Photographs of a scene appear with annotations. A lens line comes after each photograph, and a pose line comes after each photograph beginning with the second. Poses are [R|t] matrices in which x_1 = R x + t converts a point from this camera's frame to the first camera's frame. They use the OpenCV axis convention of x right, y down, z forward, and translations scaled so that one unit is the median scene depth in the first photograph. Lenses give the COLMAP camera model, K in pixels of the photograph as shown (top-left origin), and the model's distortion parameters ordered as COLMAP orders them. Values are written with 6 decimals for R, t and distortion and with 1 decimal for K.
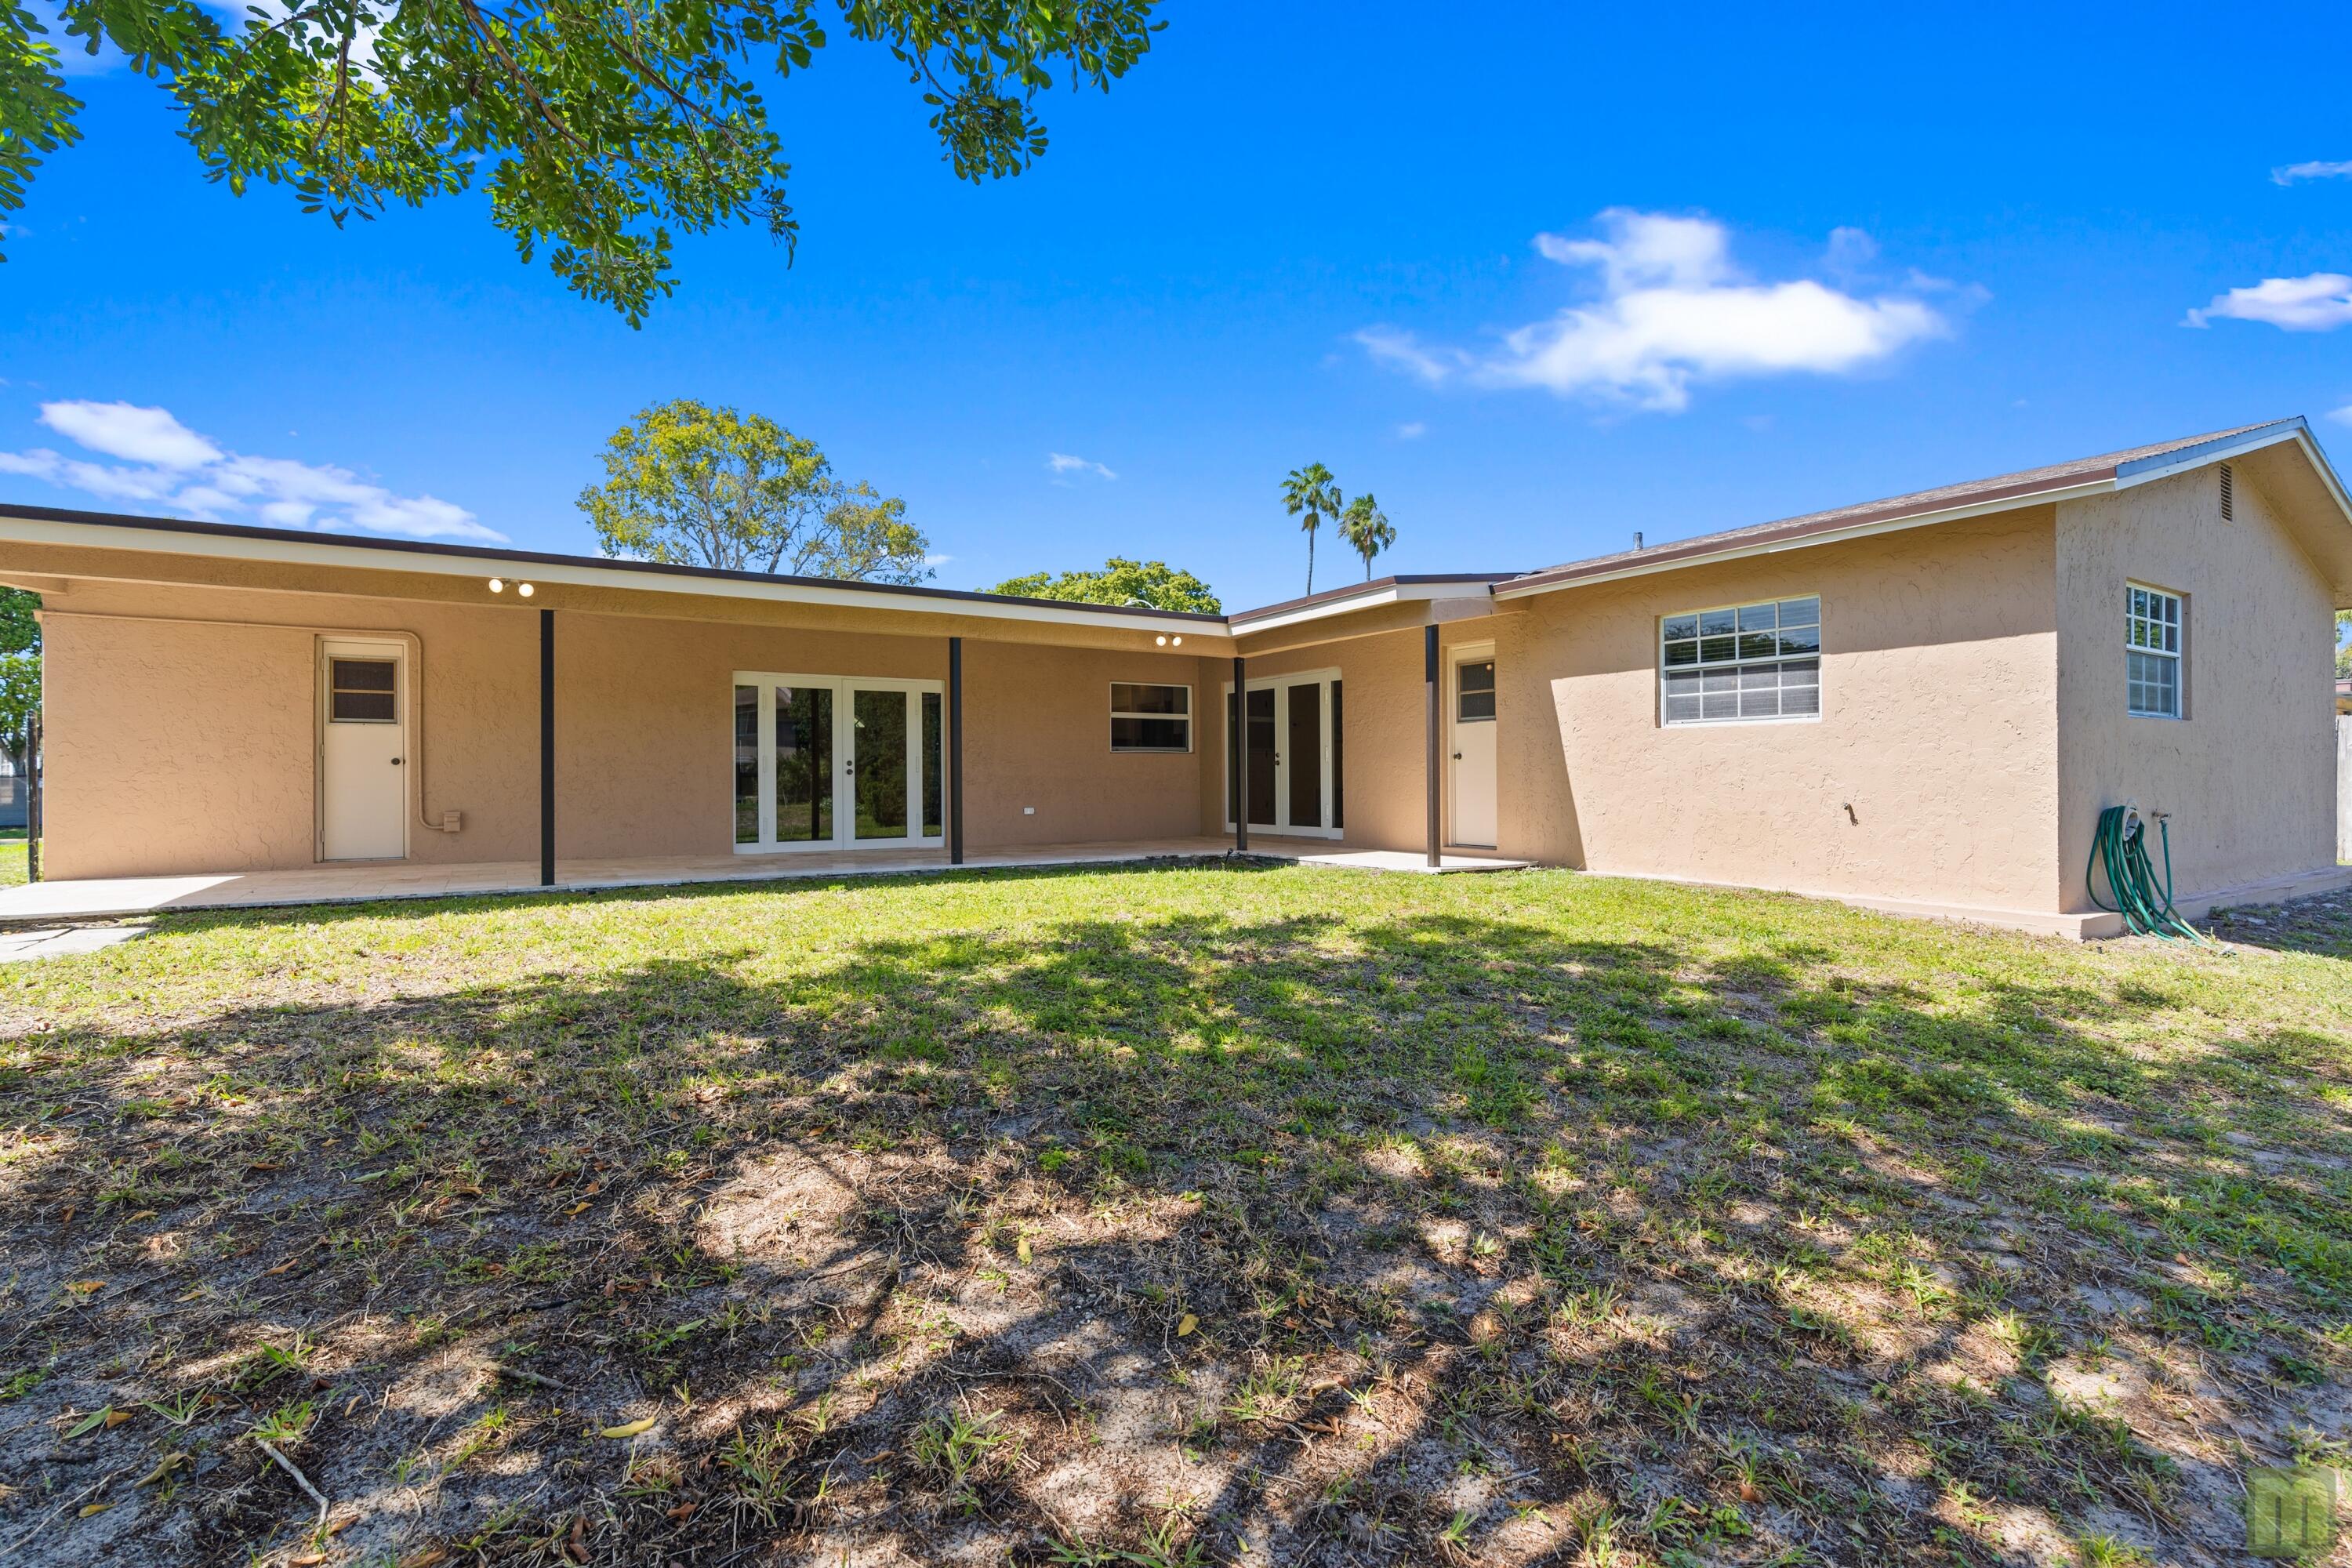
lens RADIAL K [[1074.3, 0, 1186.9], [0, 1074.3, 777.0], [0, 0, 1]] dist [-0.007719, 0.003483]
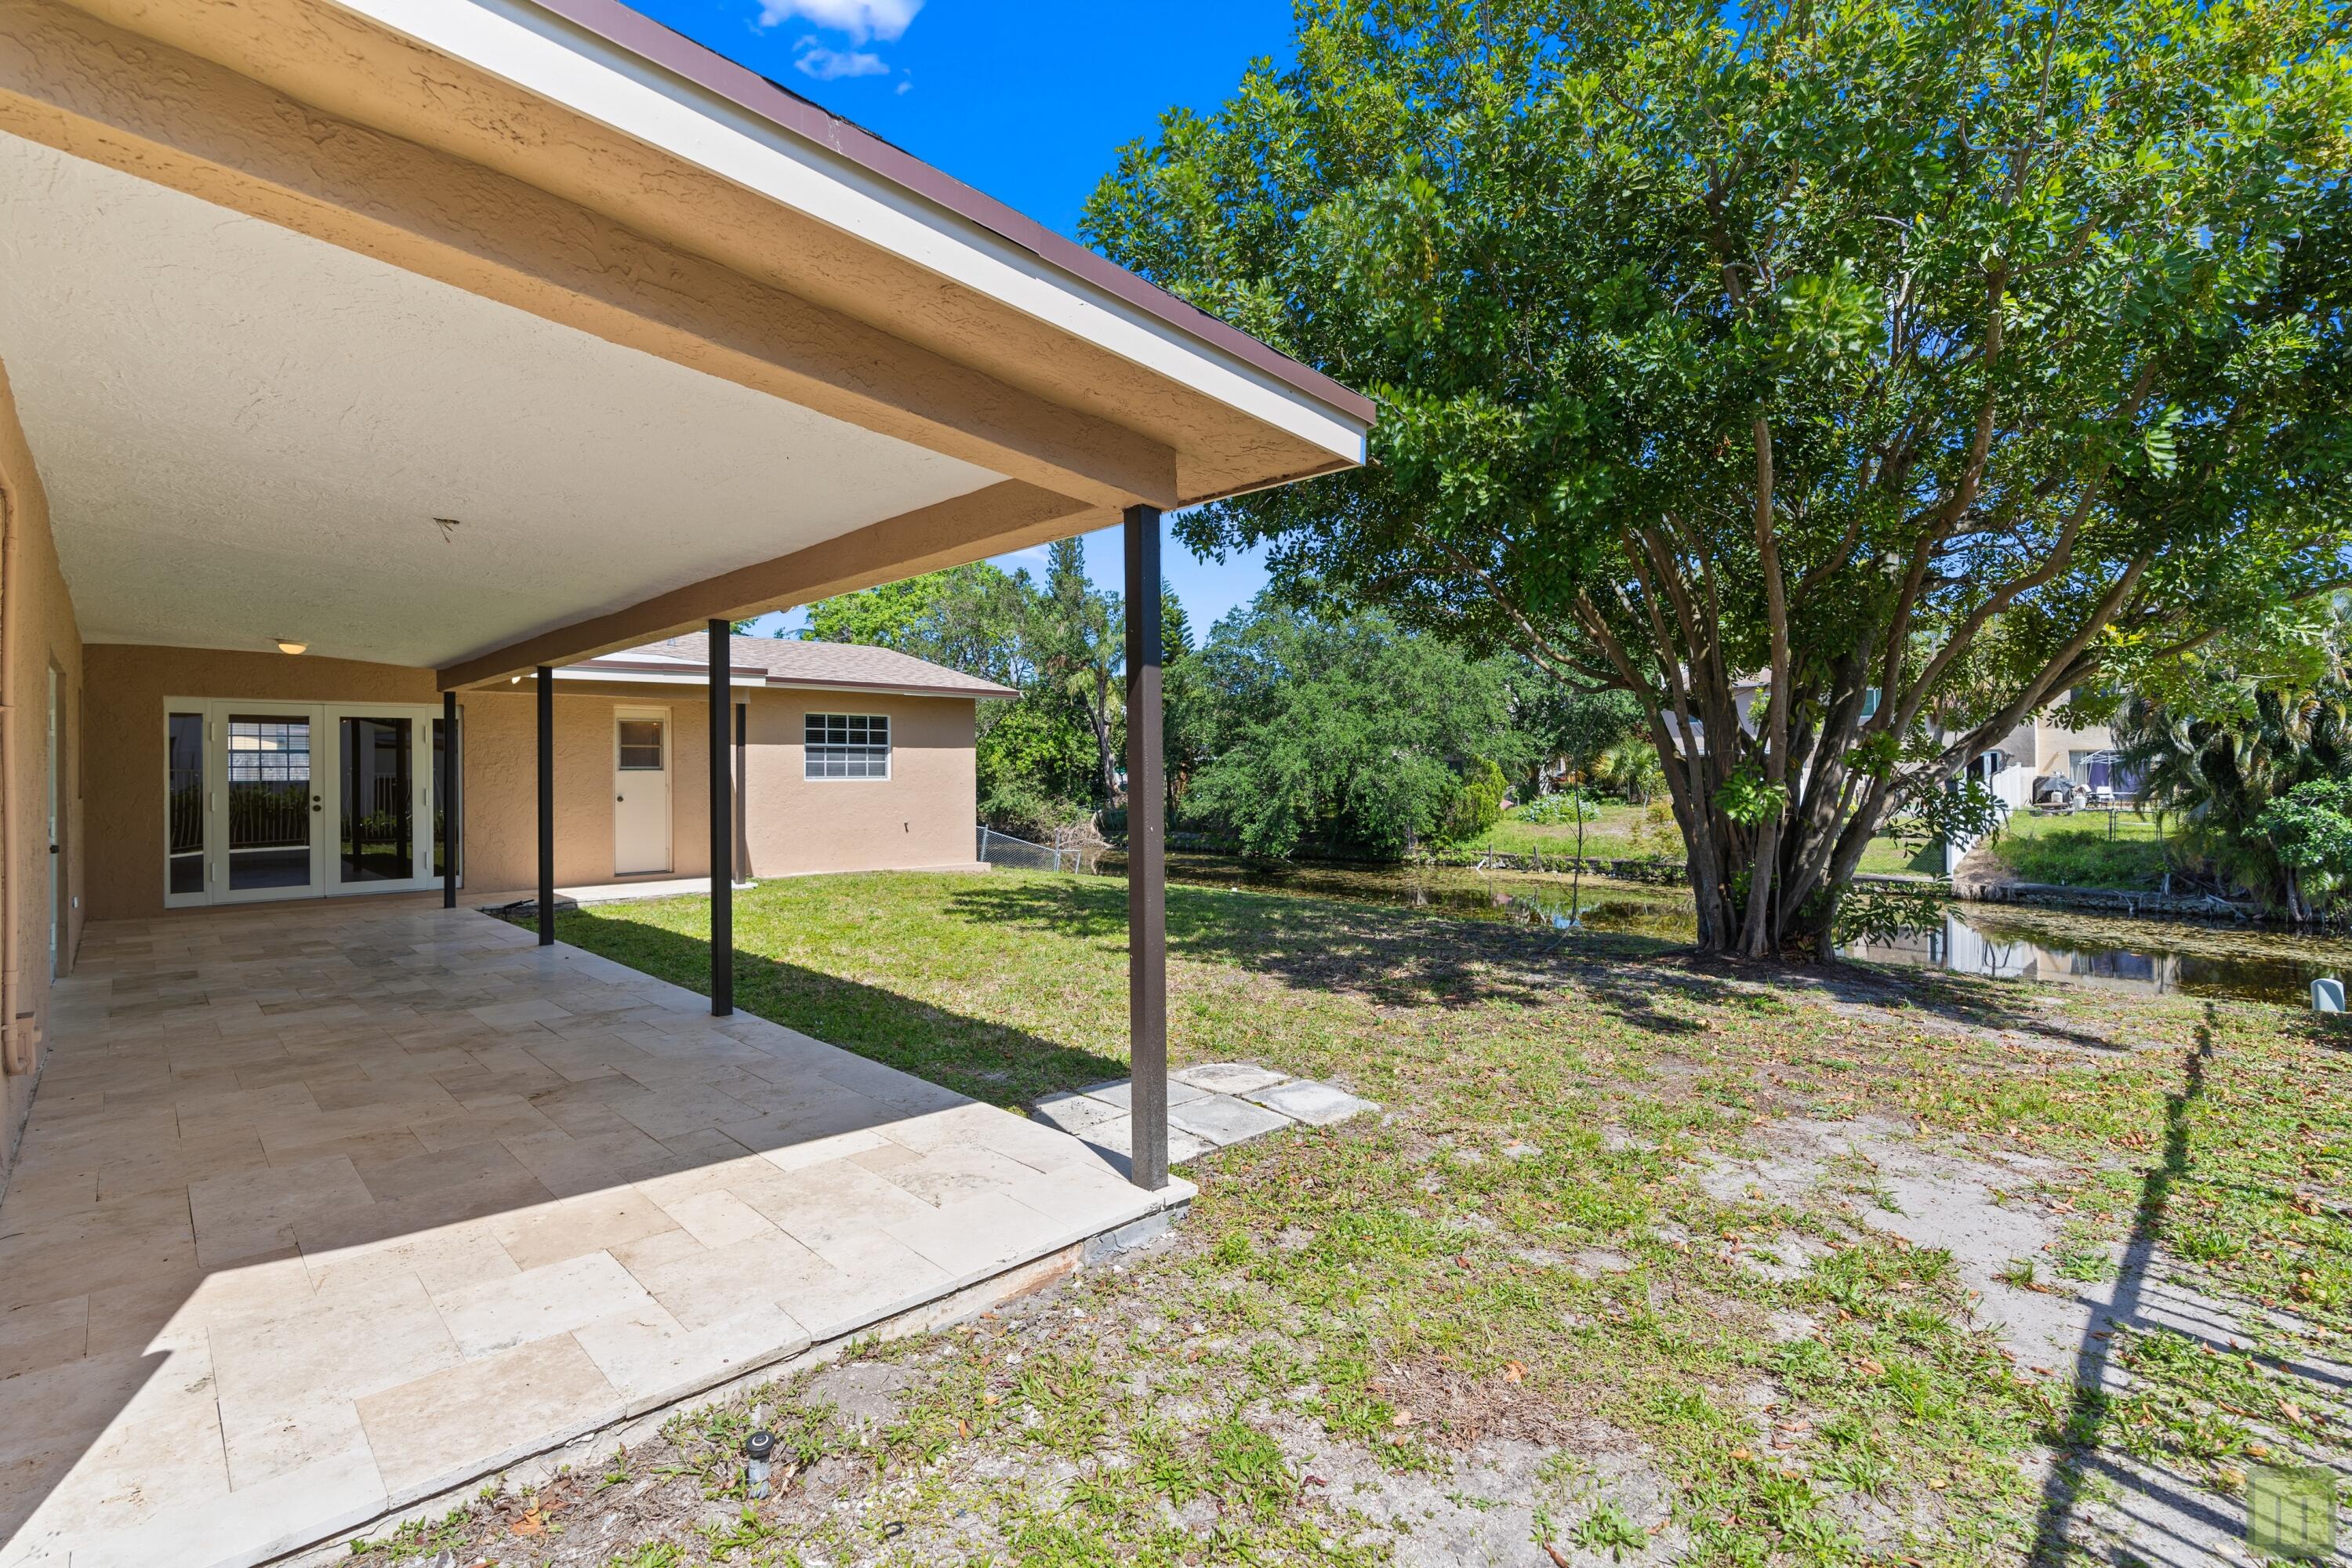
lens RADIAL K [[1074.3, 0, 1164.9], [0, 1074.3, 774.4], [0, 0, 1]] dist [-0.007719, 0.003483]
pose [[-0.204922, 0.008201, 0.978744, -1.064337], [0.010992, 0.999921, -0.006078, -0.033088], [-0.978717, 0.009513, -0.204996, 0.666400]]
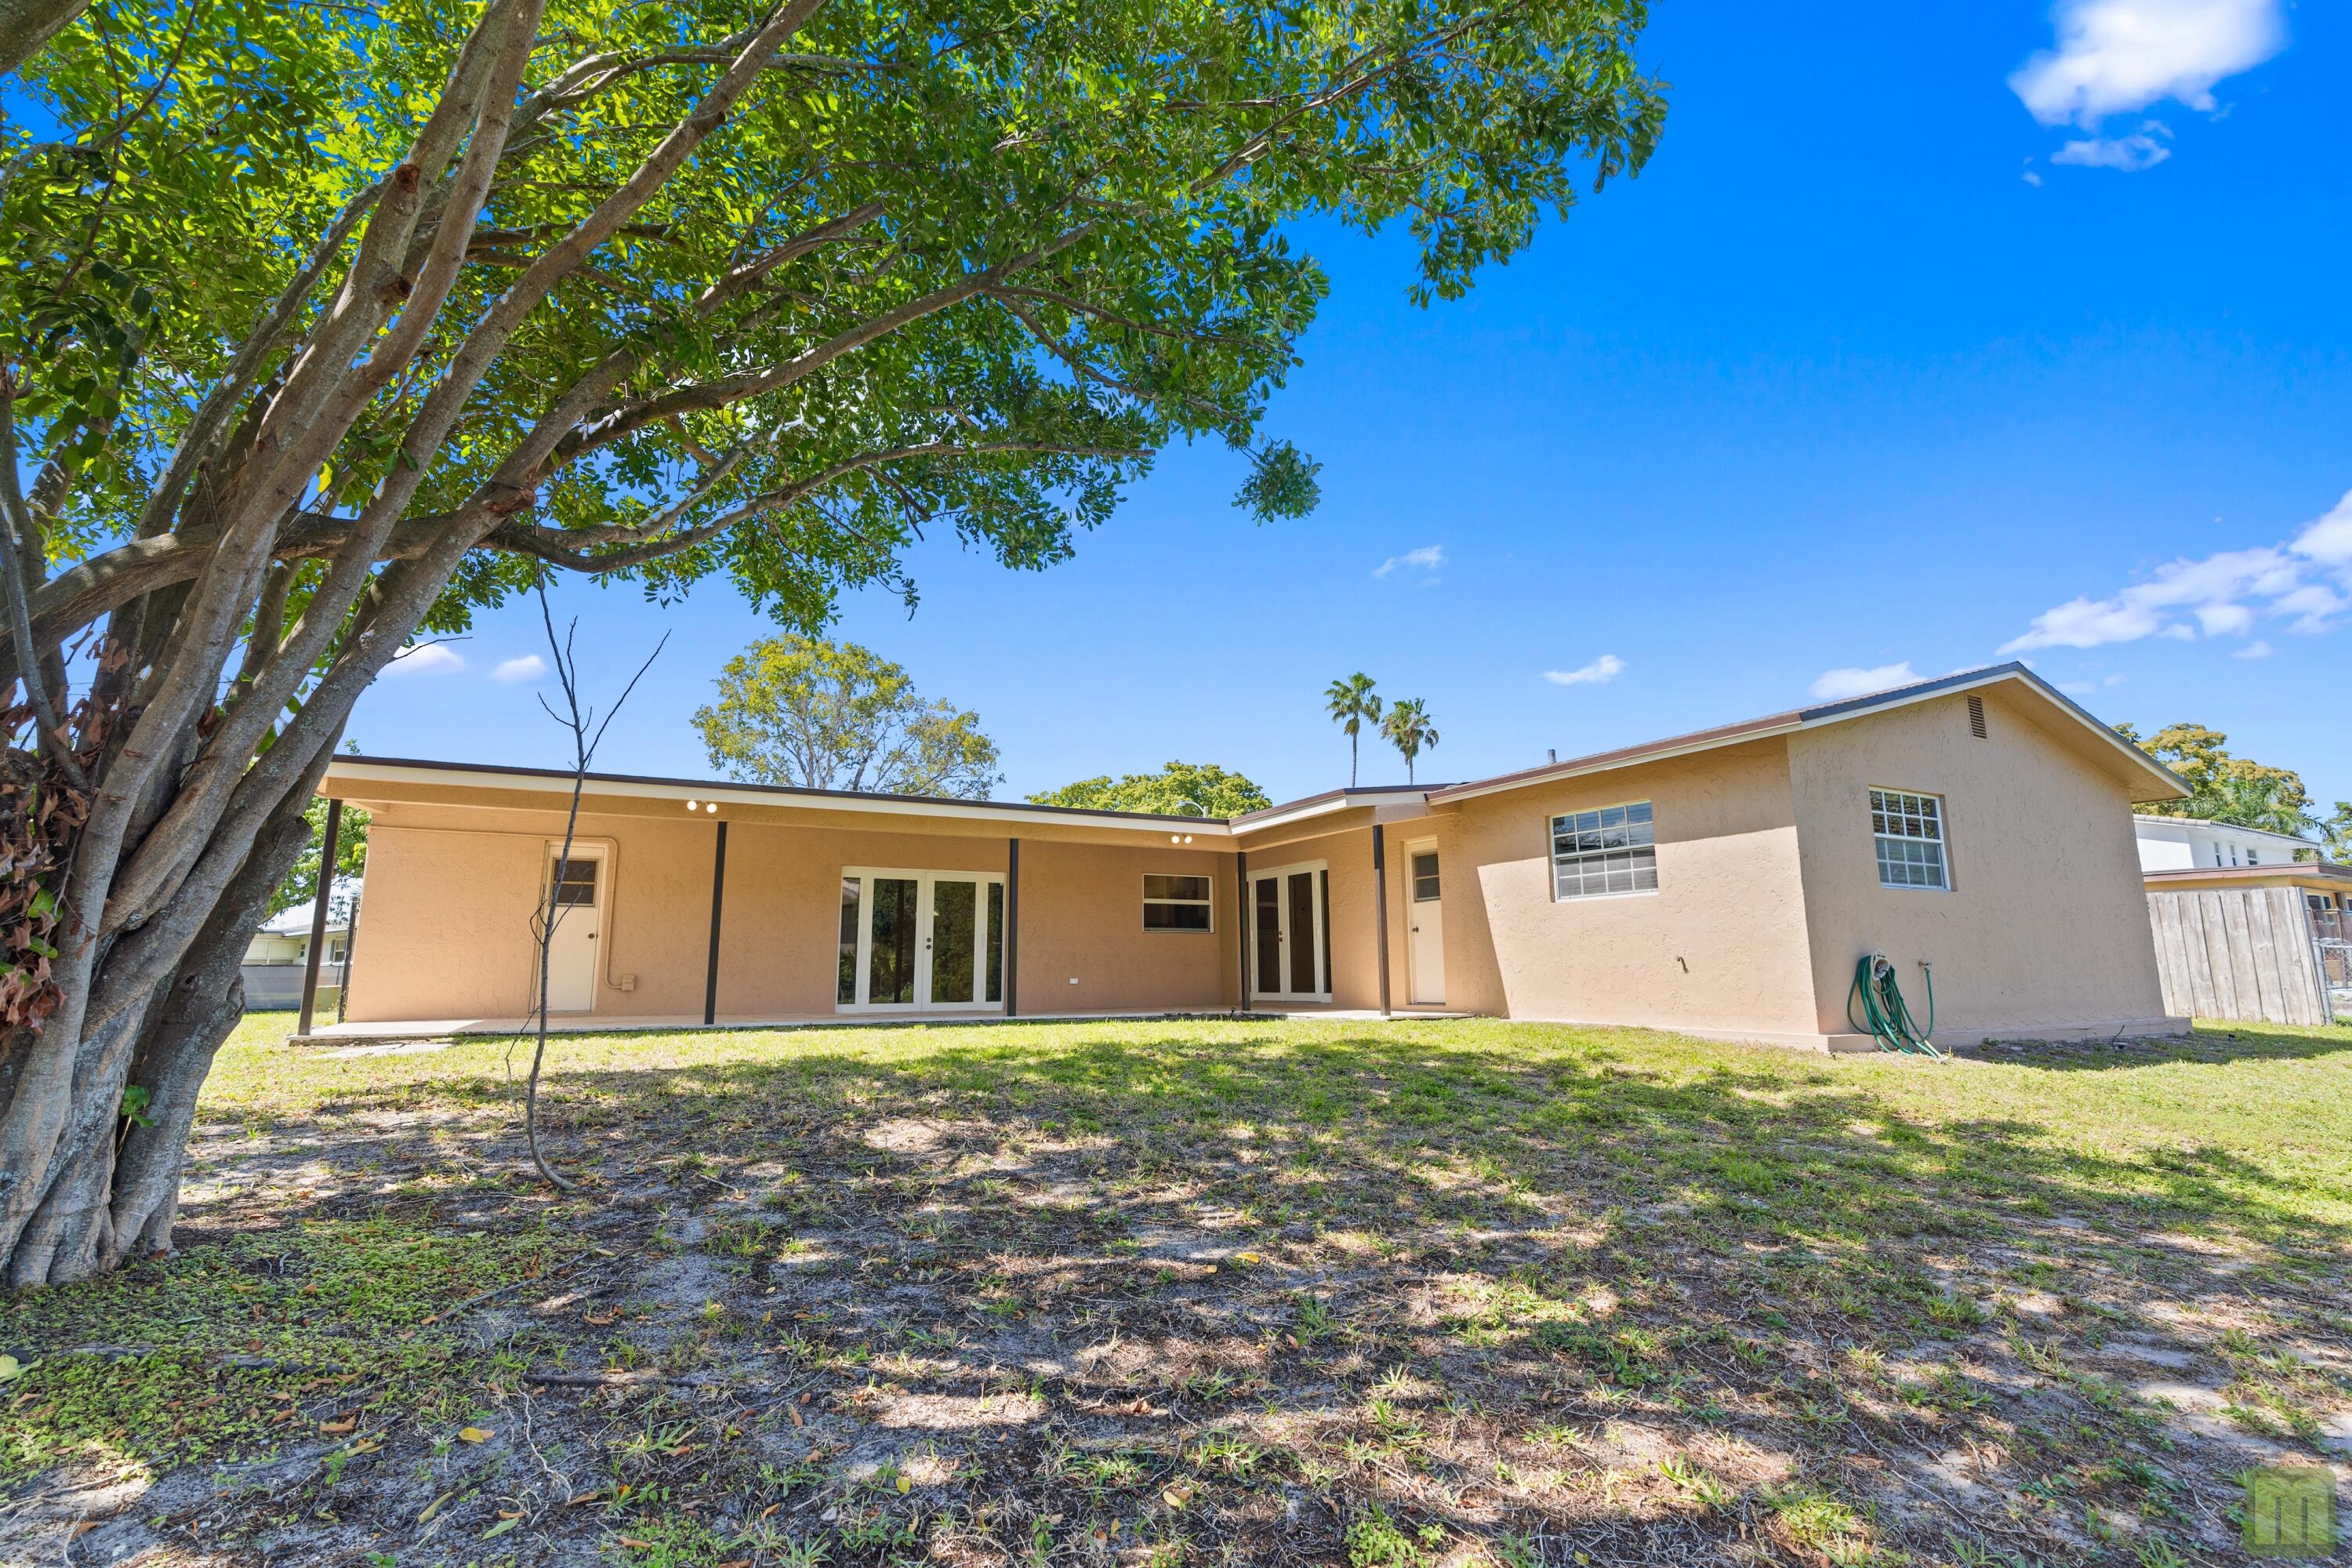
lens RADIAL K [[1074.3, 0, 1173.0], [0, 1074.3, 789.2], [0, 0, 1]] dist [-0.007719, 0.003483]
pose [[0.997259, -0.013998, -0.072659, 0.068594], [0.001352, 0.985225, -0.171257, 0.033145], [0.073982, 0.170690, 0.982543, -0.262964]]
